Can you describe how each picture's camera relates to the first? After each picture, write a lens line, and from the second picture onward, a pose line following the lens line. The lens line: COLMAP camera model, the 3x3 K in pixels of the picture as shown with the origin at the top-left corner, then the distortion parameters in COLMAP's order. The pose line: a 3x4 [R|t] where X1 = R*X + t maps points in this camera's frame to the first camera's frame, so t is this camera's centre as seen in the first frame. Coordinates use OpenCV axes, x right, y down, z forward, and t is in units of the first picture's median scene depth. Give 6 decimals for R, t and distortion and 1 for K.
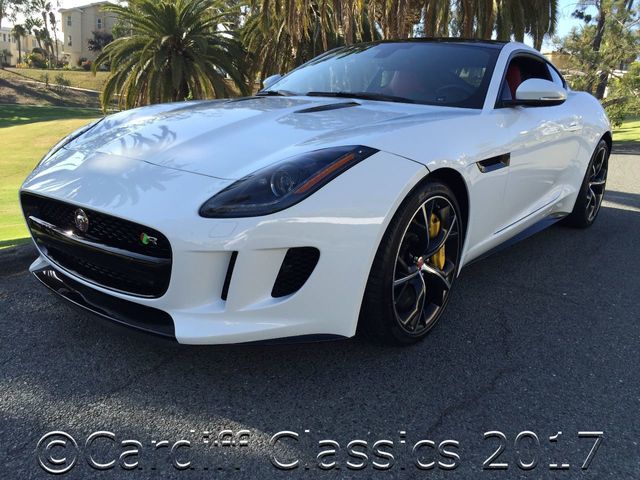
lens RADIAL K [[545.1, 0, 325.8], [0, 545.1, 242.5], [0, 0, 1]] dist [0.074106, -0.104451]
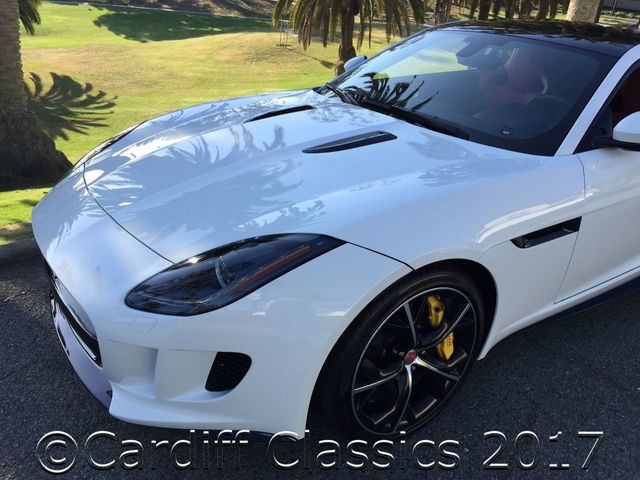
lens RADIAL K [[545.1, 0, 317.9], [0, 545.1, 239.6], [0, 0, 1]] dist [0.074106, -0.104451]
pose [[0.944073, 0.143001, -0.297114, 0.260084], [-0.097314, 0.981764, 0.163309, -0.260753], [0.315049, -0.125262, 0.940773, 0.180767]]
